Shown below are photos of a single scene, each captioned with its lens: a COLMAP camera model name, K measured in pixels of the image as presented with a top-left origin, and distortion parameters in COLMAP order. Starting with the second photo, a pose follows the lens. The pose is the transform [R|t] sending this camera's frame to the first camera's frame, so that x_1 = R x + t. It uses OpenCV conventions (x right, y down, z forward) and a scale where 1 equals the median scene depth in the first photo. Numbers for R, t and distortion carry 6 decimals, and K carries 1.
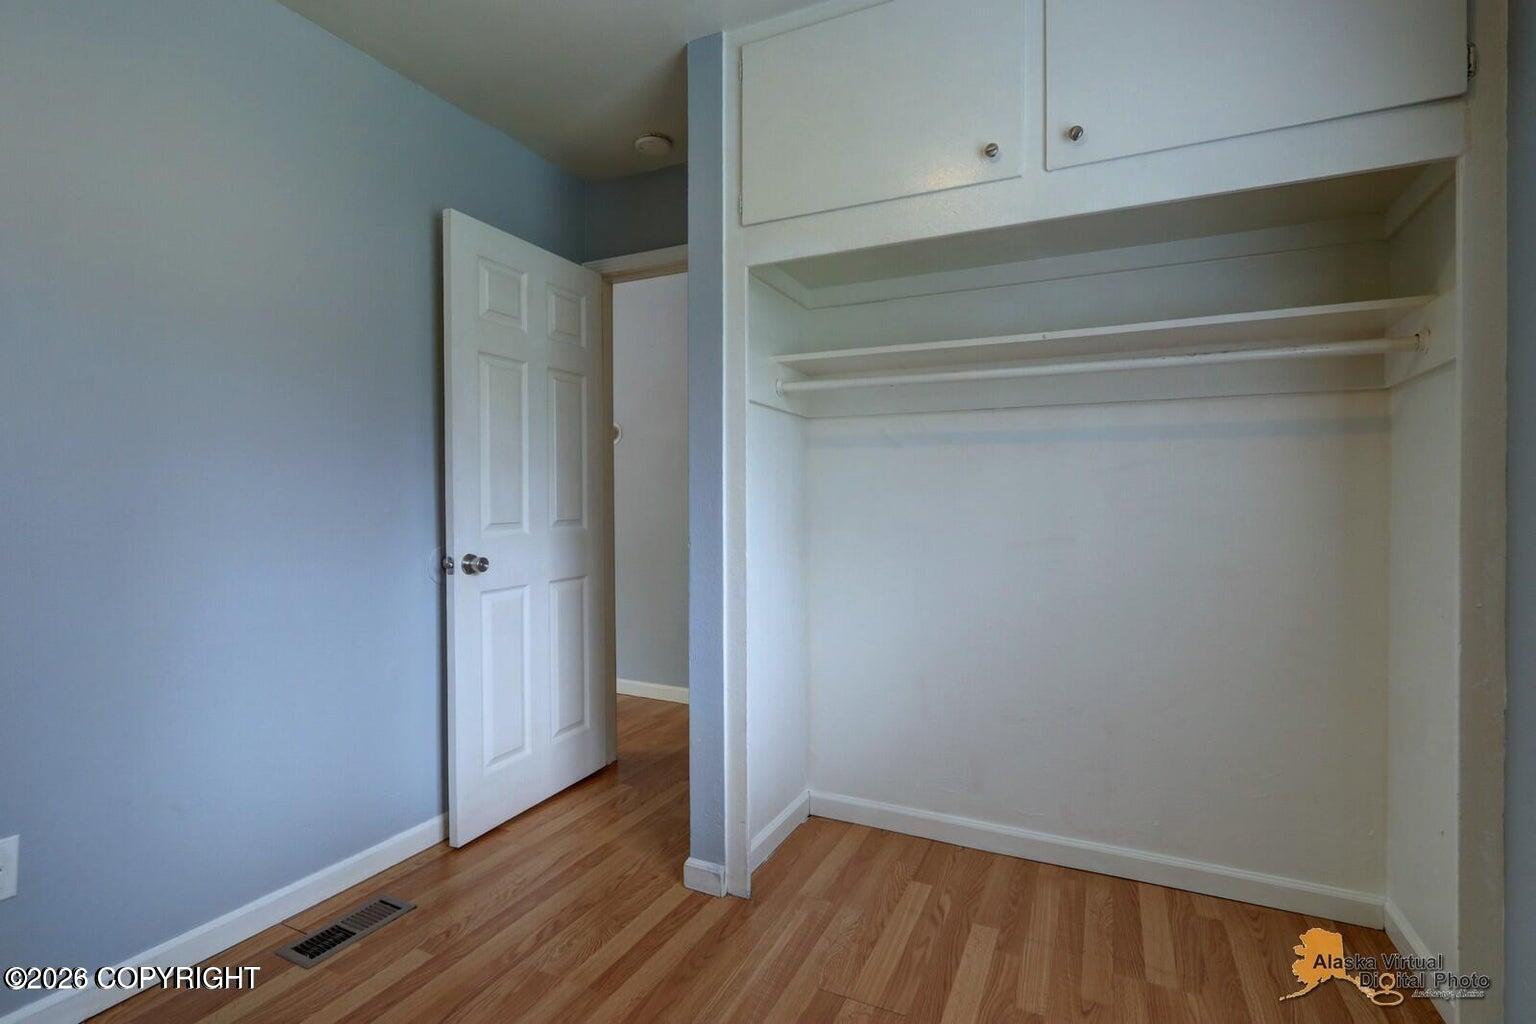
lens RADIAL K [[694.6, 0, 768.0], [0, 694.6, 512.0], [0, 0, 1]] dist [-0.004264, -0.000148]
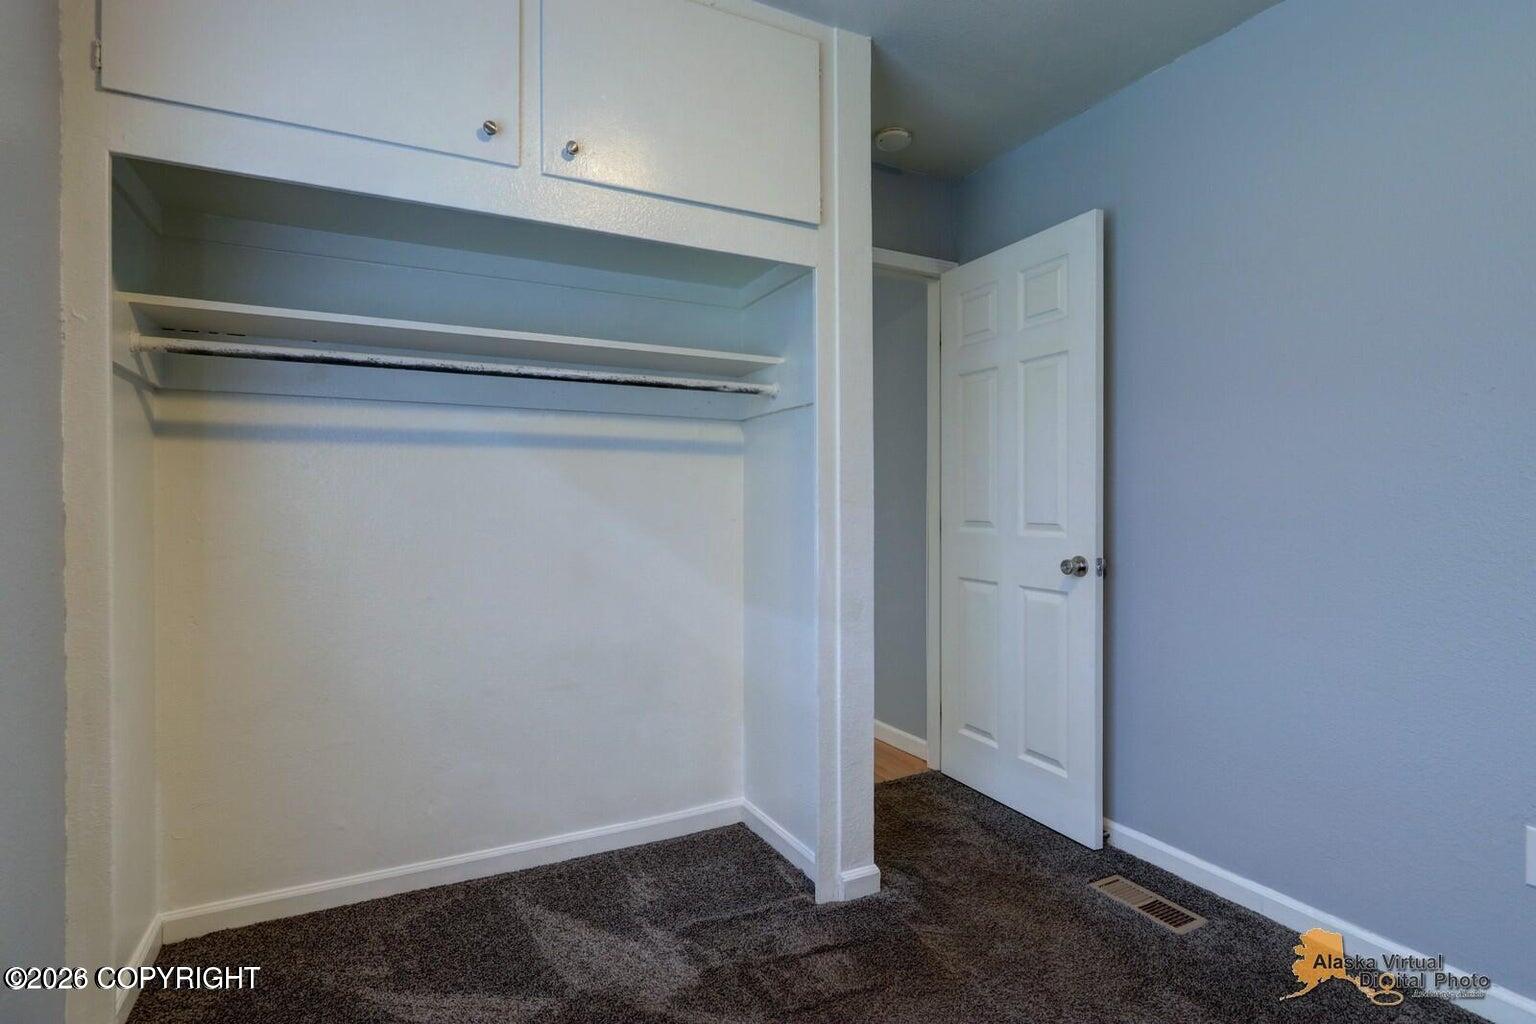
lens RADIAL K [[729.4, 0, 764.9], [0, 729.4, 503.7], [0, 0, 1]] dist [-0.016268, 0.000119]
pose [[0.614968, -0.002684, 0.788547, -0.186430], [0.014304, 0.999868, -0.007753, -0.002084], [-0.788422, 0.016047, 0.614925, 0.086606]]
